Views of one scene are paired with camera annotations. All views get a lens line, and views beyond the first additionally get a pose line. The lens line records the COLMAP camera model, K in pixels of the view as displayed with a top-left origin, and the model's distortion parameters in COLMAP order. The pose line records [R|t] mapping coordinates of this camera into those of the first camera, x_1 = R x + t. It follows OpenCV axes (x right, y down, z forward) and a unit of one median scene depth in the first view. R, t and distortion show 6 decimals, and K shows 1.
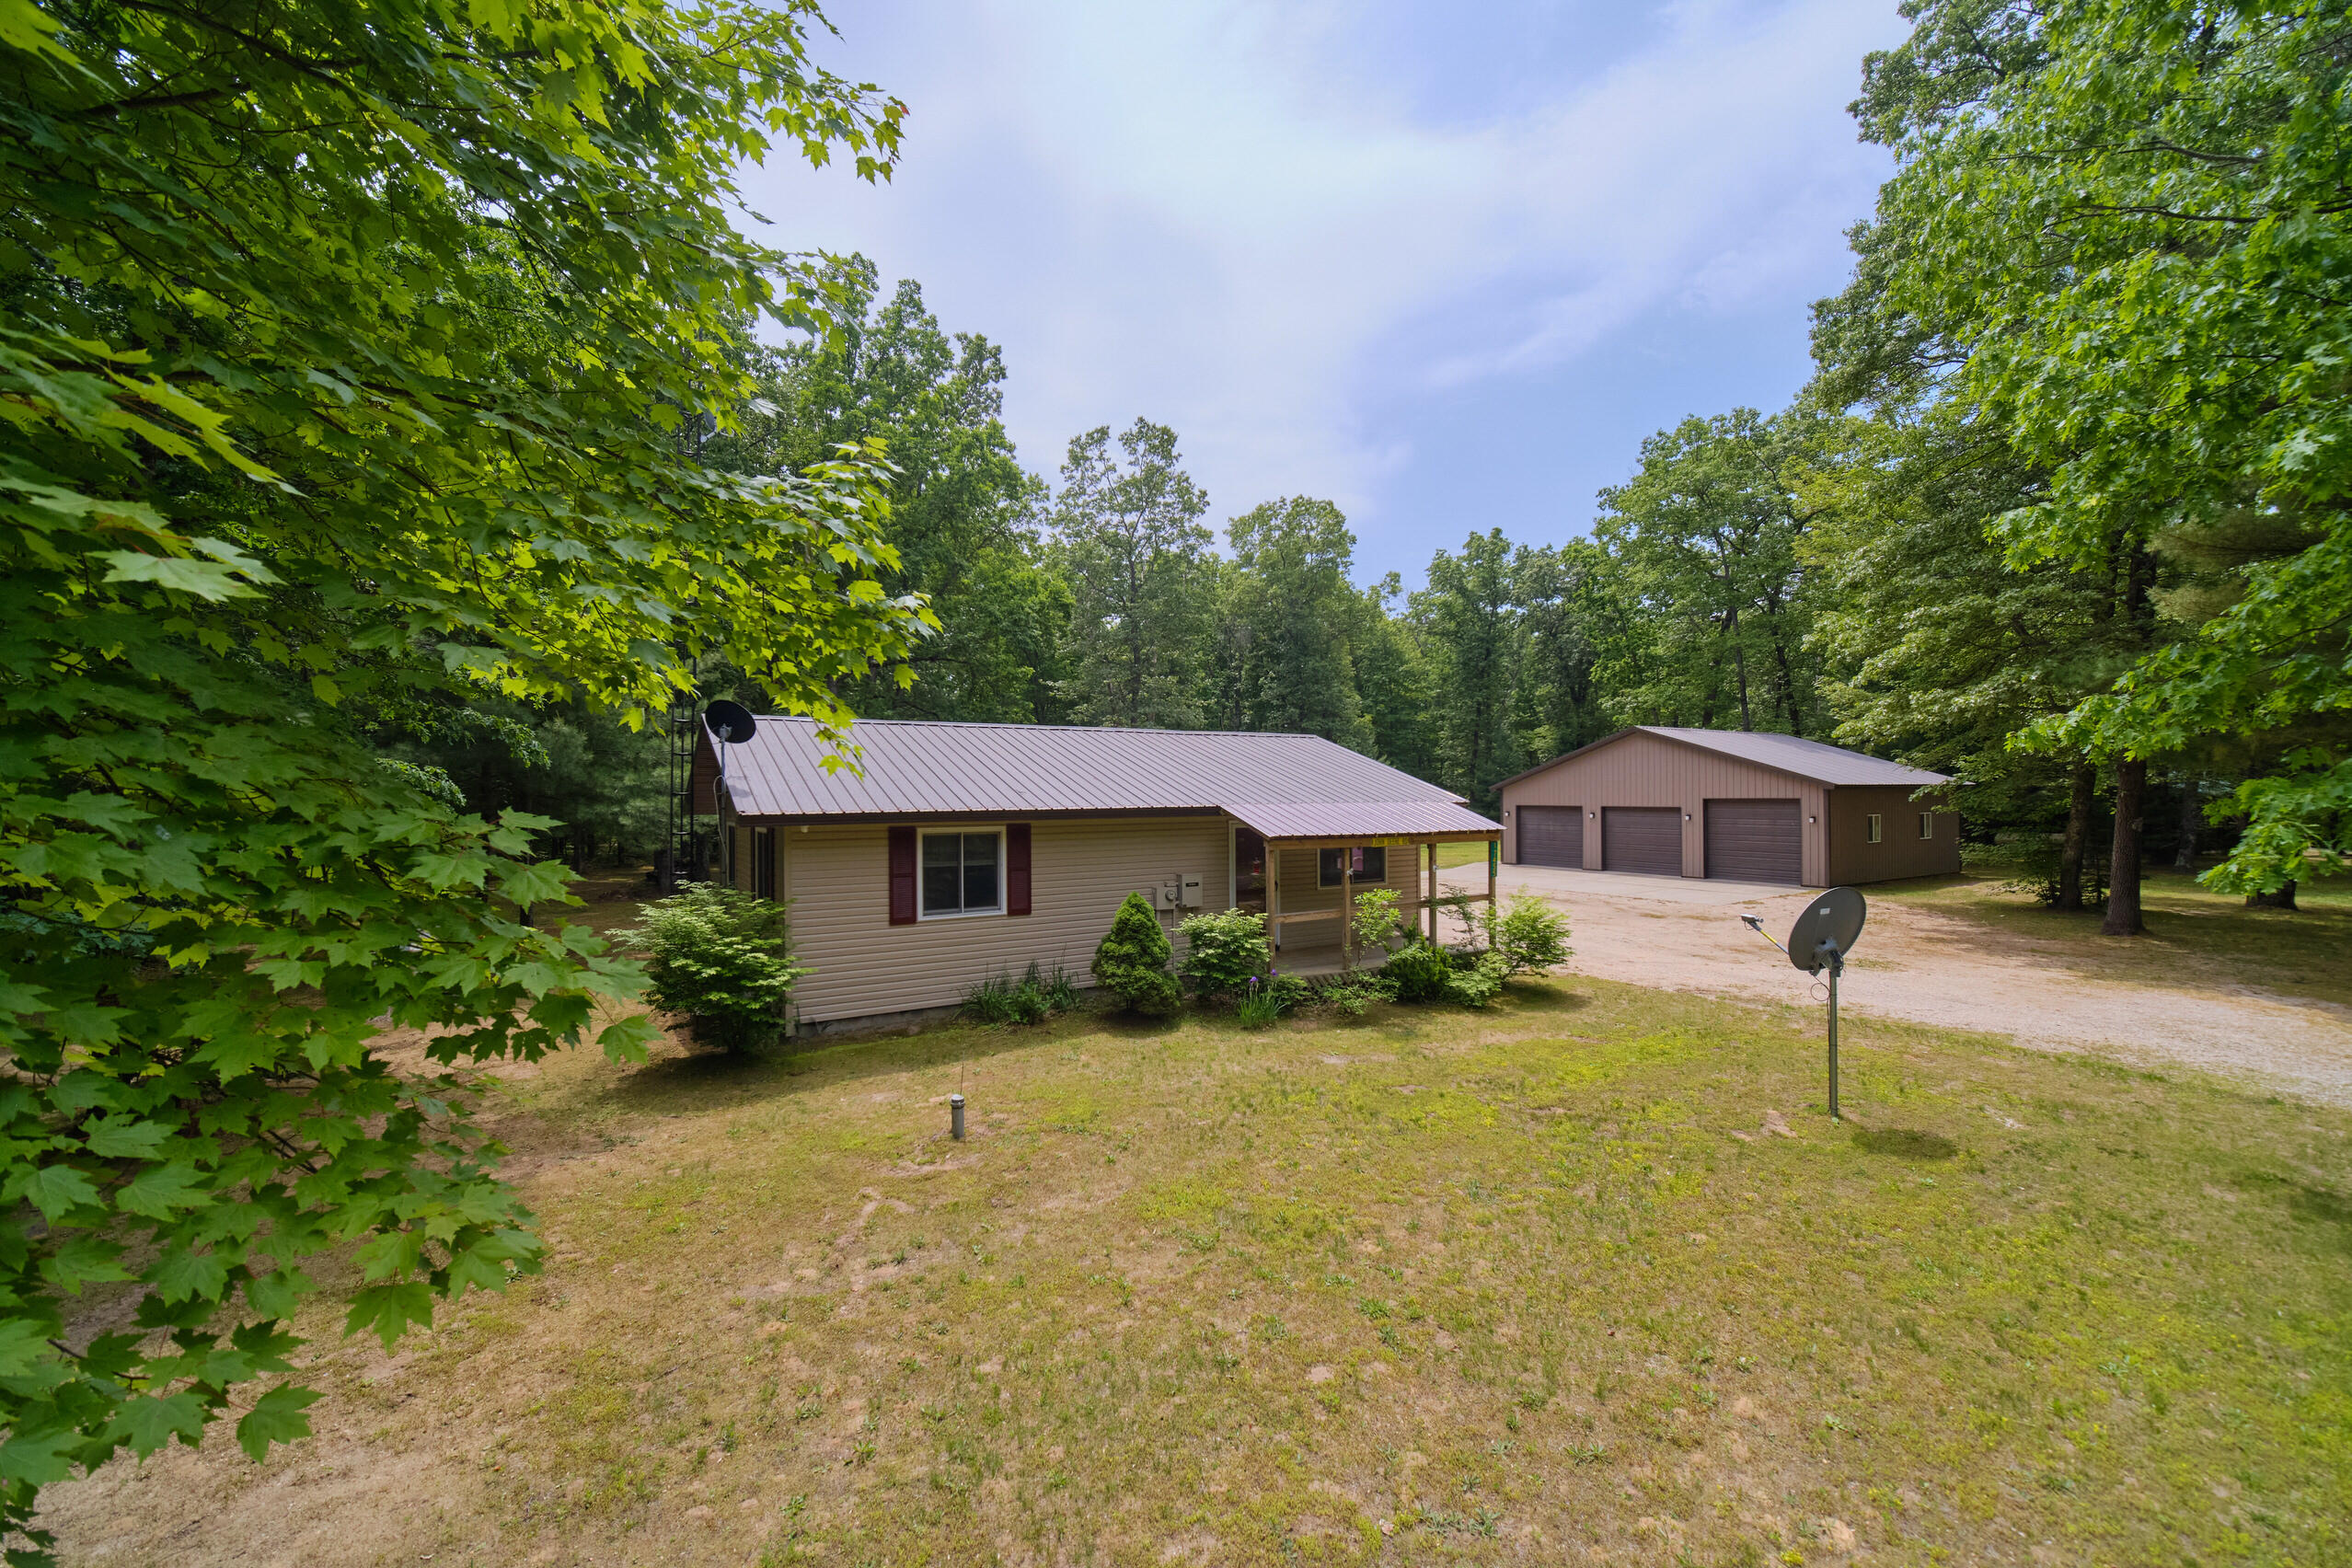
lens RADIAL K [[932.5, 0, 1168.8], [0, 932.5, 790.0], [0, 0, 1]] dist [-0.002121, -0.000323]
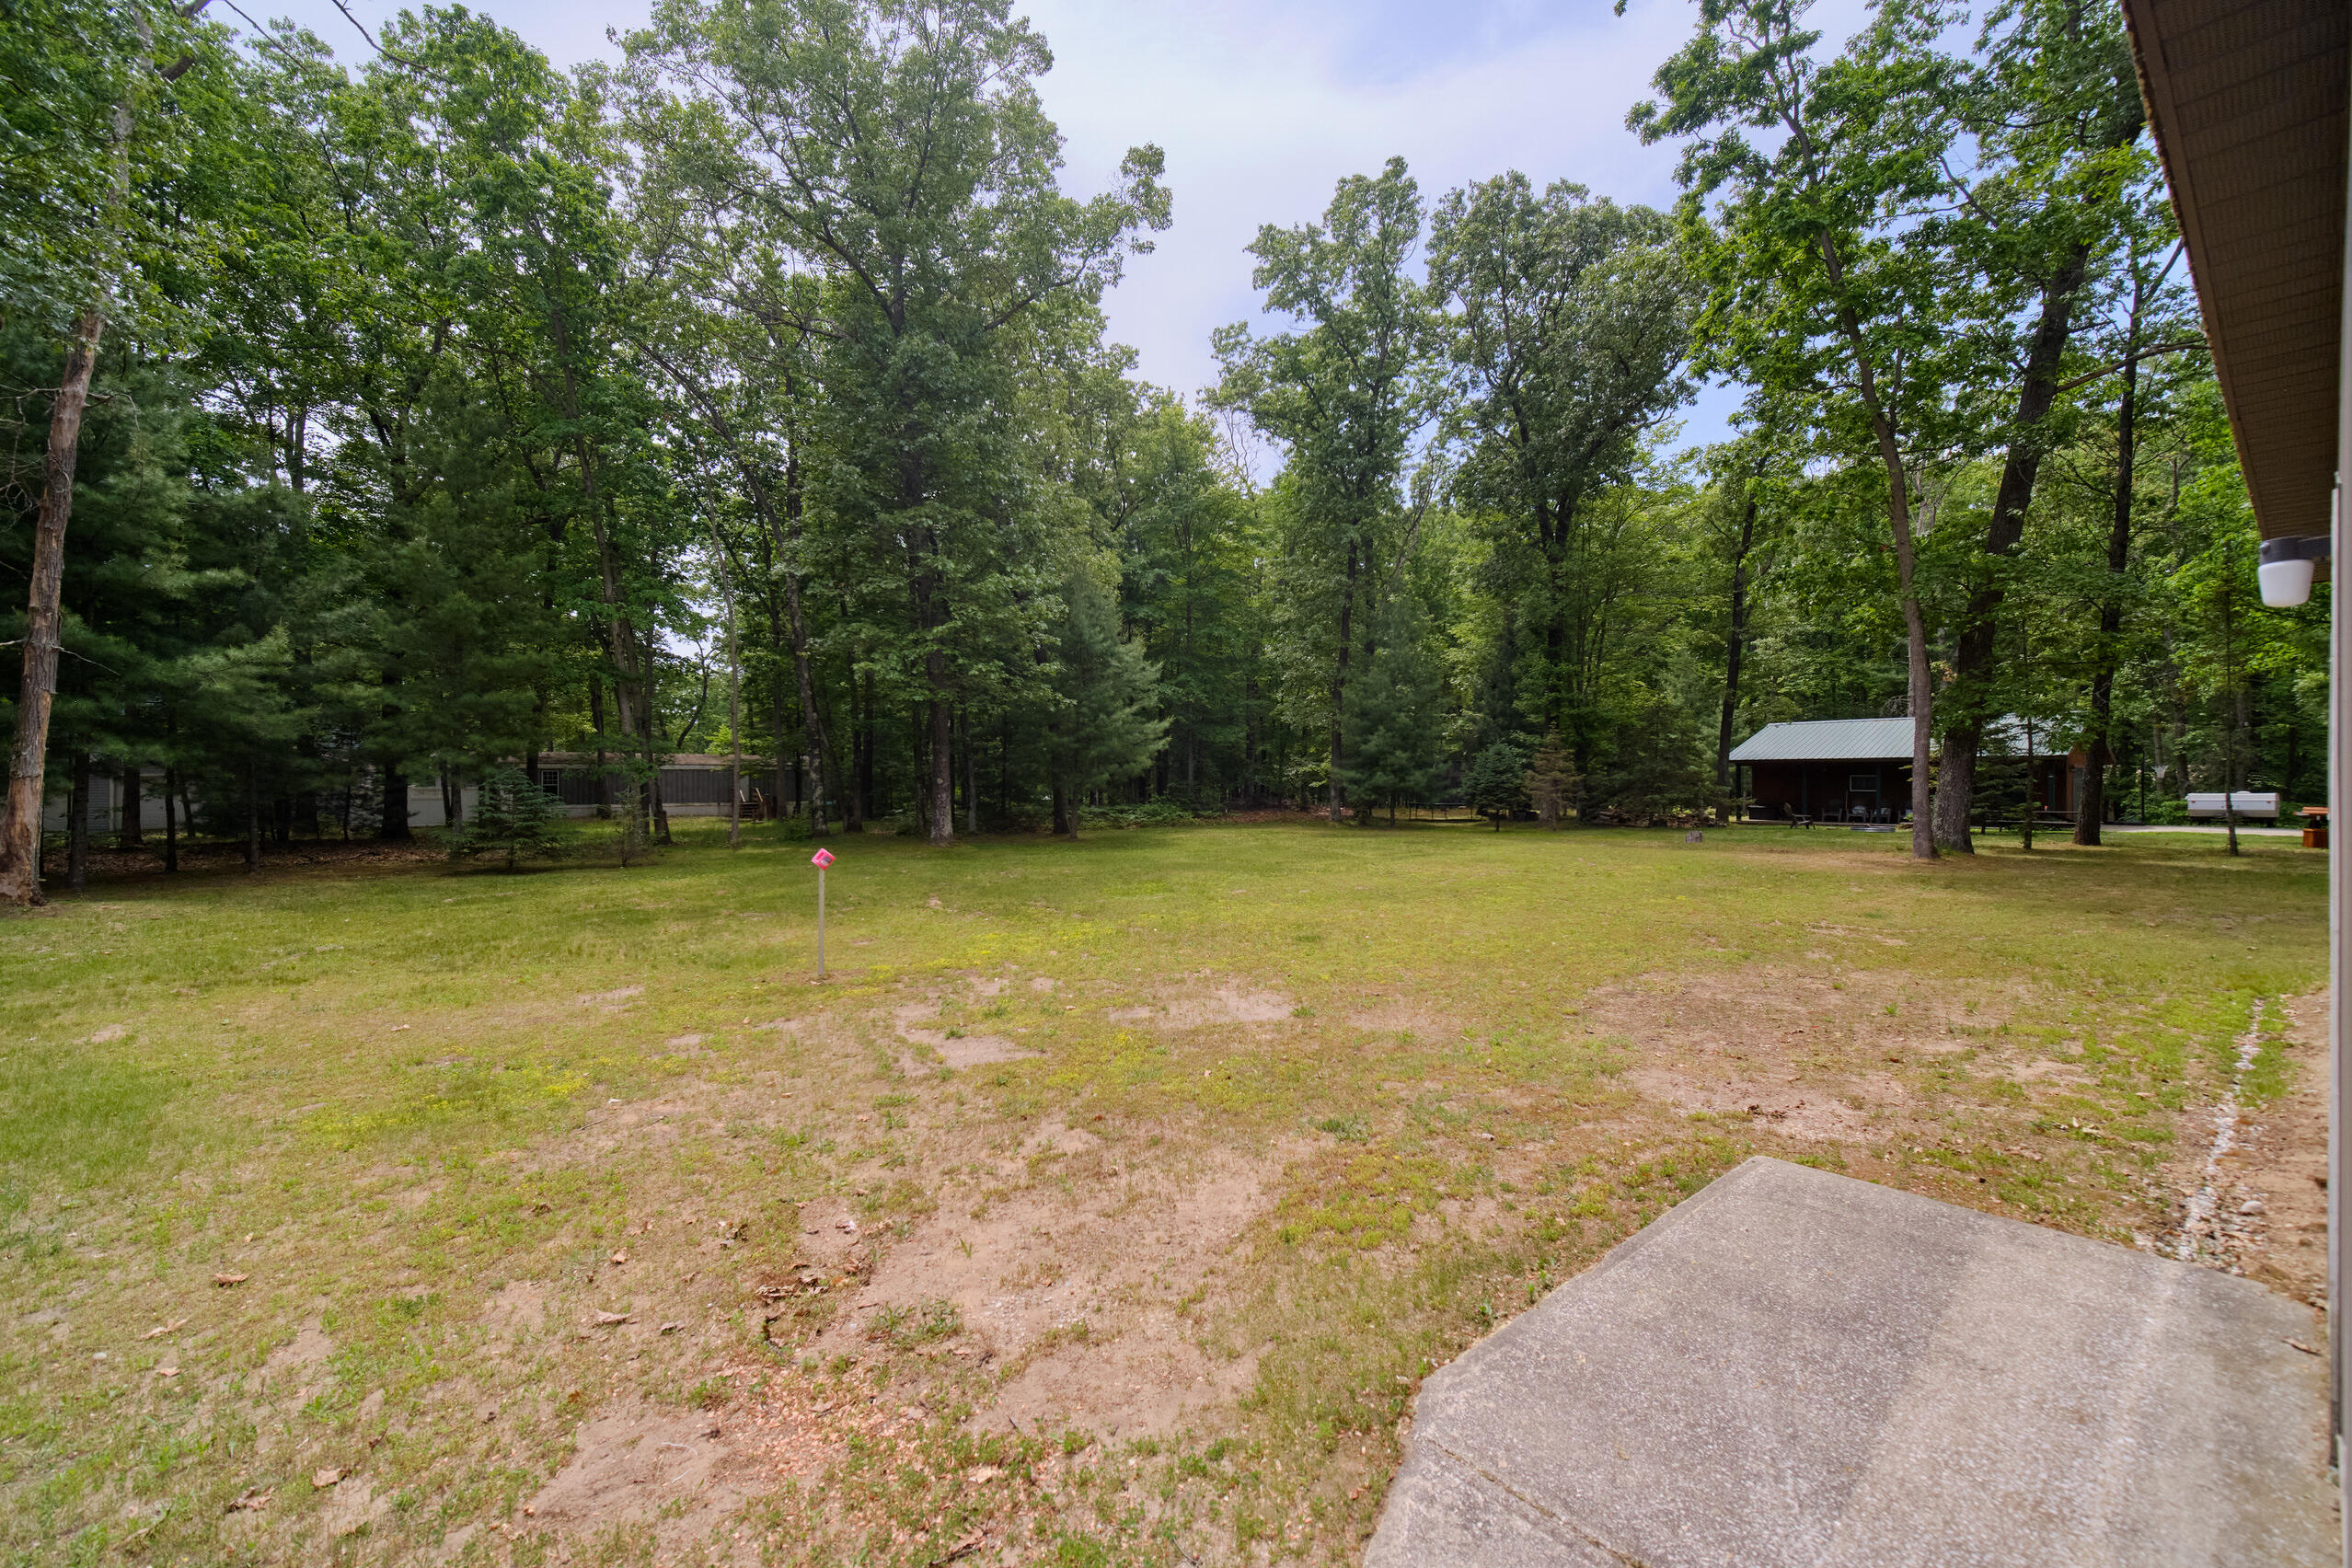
lens RADIAL K [[928.9, 0, 1171.3], [0, 928.9, 787.4], [0, 0, 1]] dist [-0.000513, -0.000022]
pose [[0.989109, 0.006411, 0.147048, 0.547088], [-0.008832, 0.999836, 0.015817, 0.073313], [-0.146922, -0.016943, 0.989003, 1.715581]]
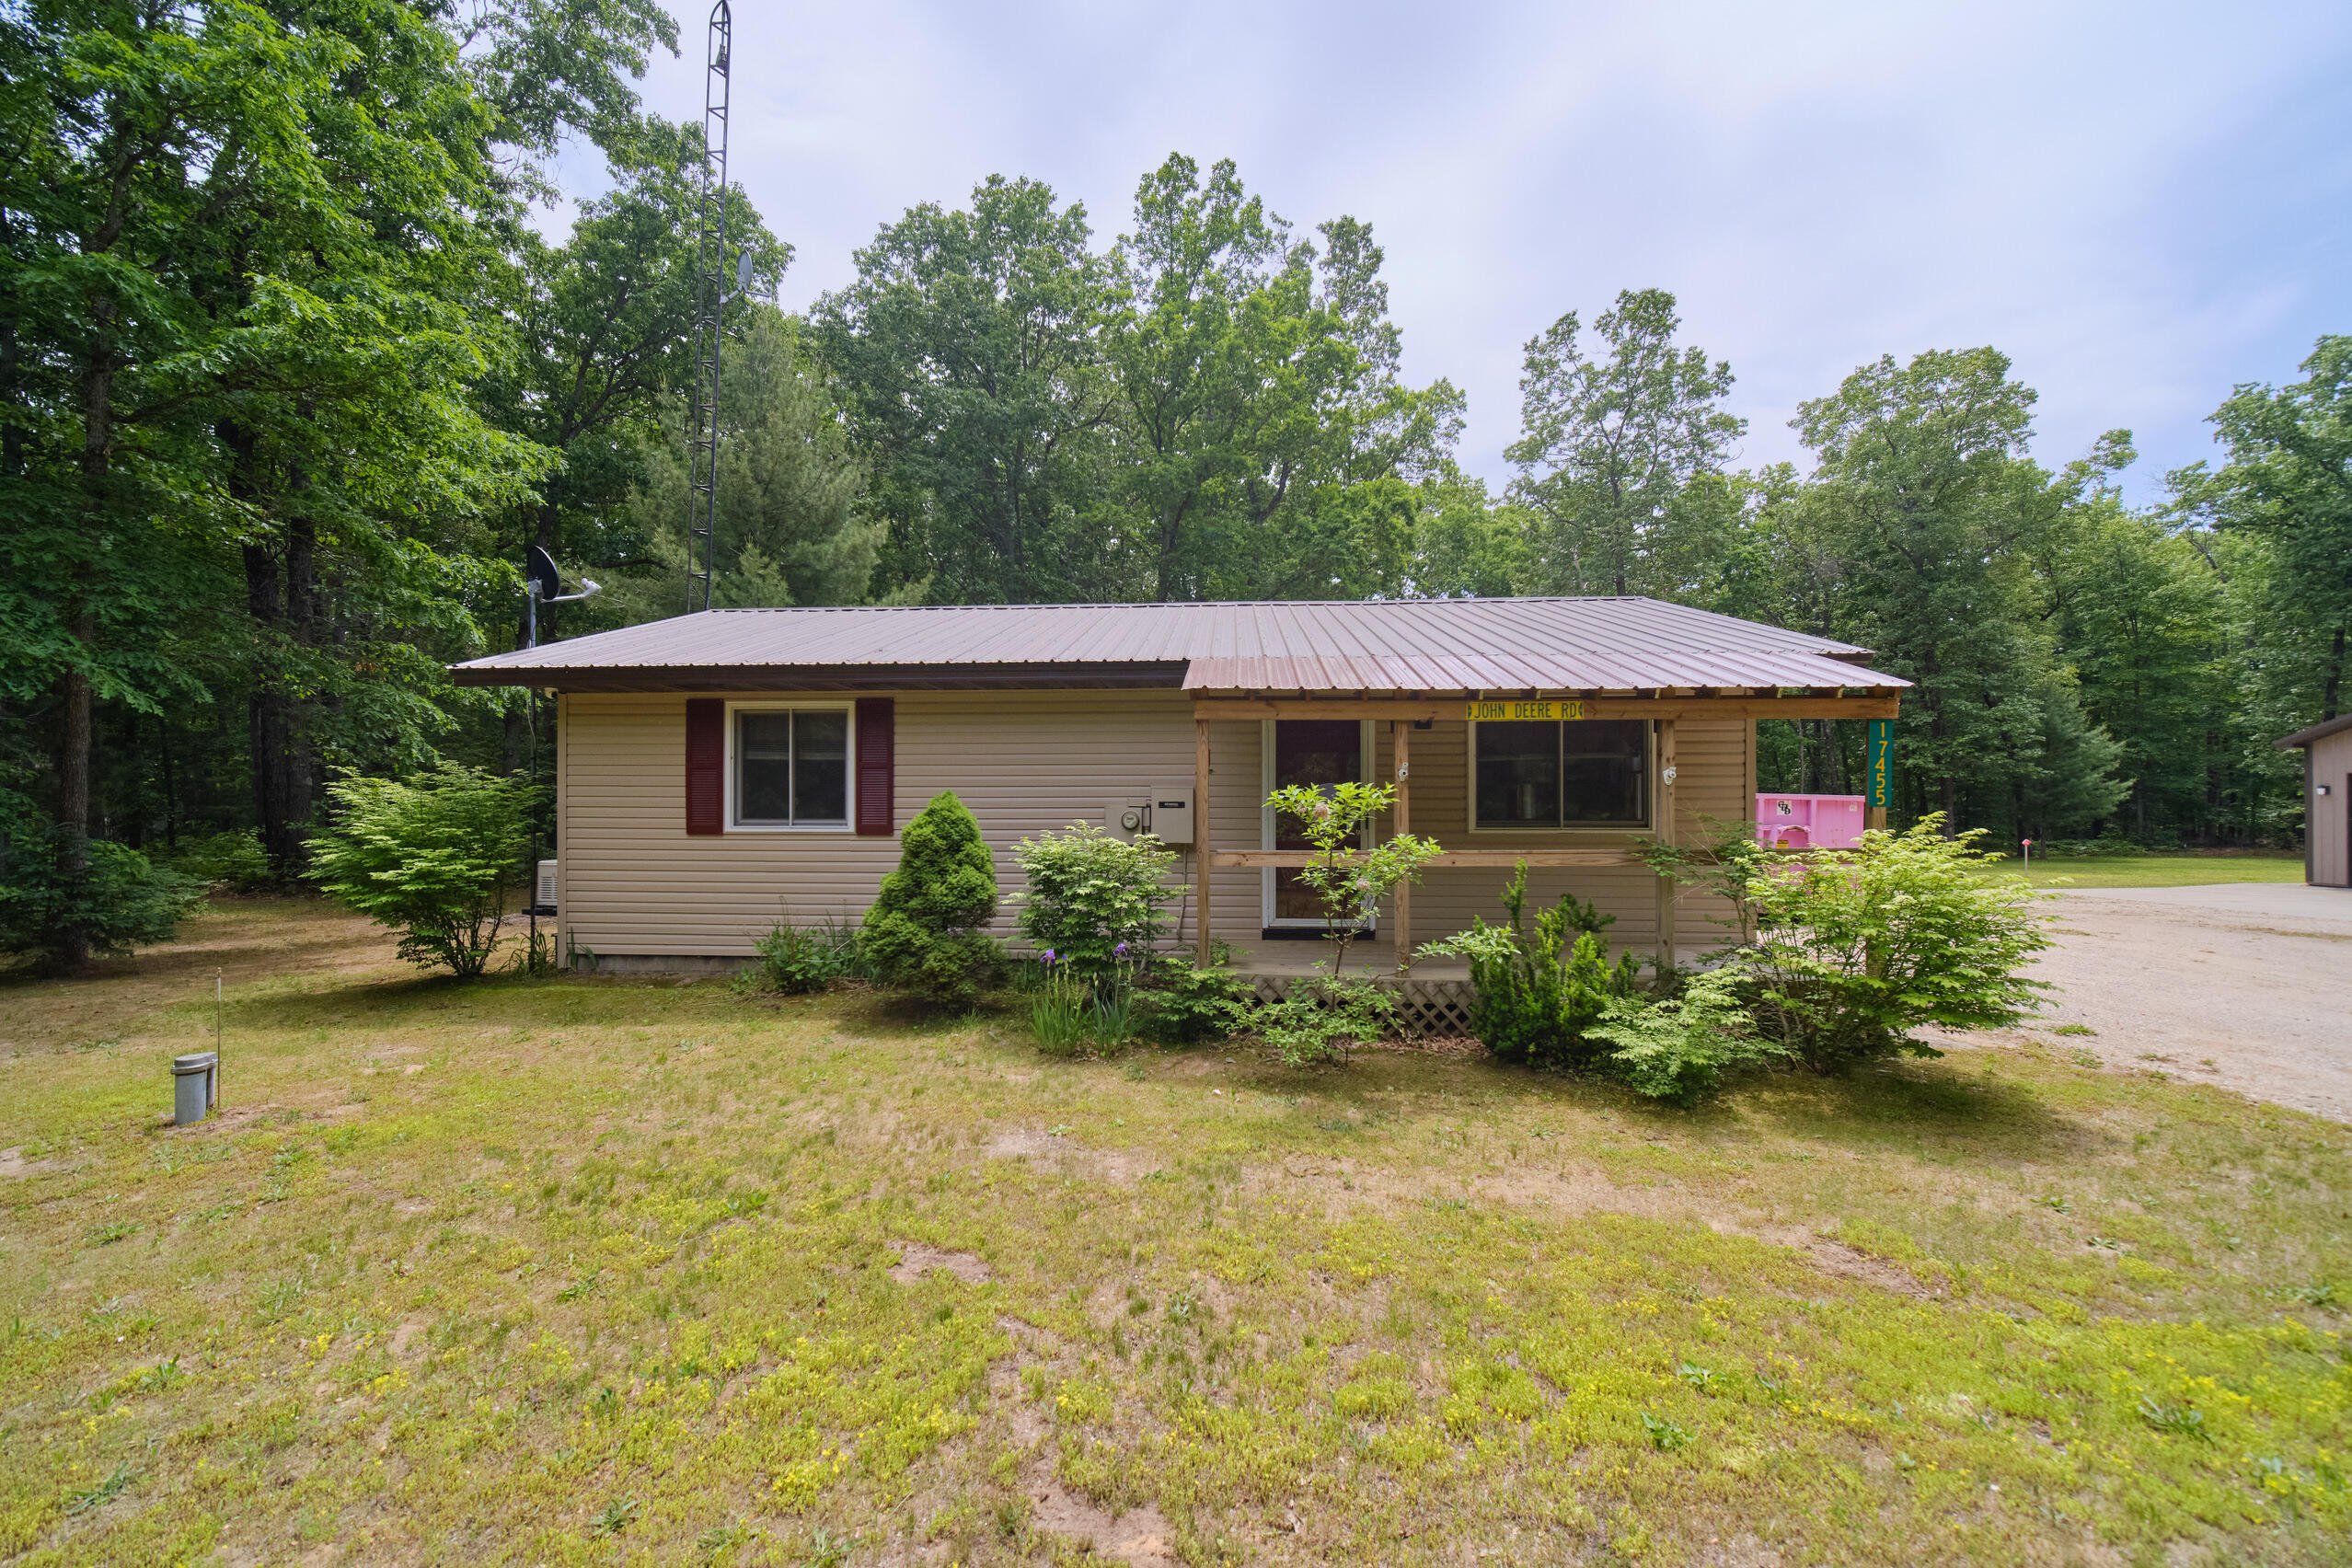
lens RADIAL K [[928.6, 0, 1174.1], [0, 928.6, 809.9], [0, 0, 1]] dist [0.000952, 0.000338]
pose [[0.817908, 0.004451, -0.575332, 0.235326], [-0.004368, 0.999989, 0.001527, 0.068167], [0.575333, 0.001264, 0.817918, 0.347615]]
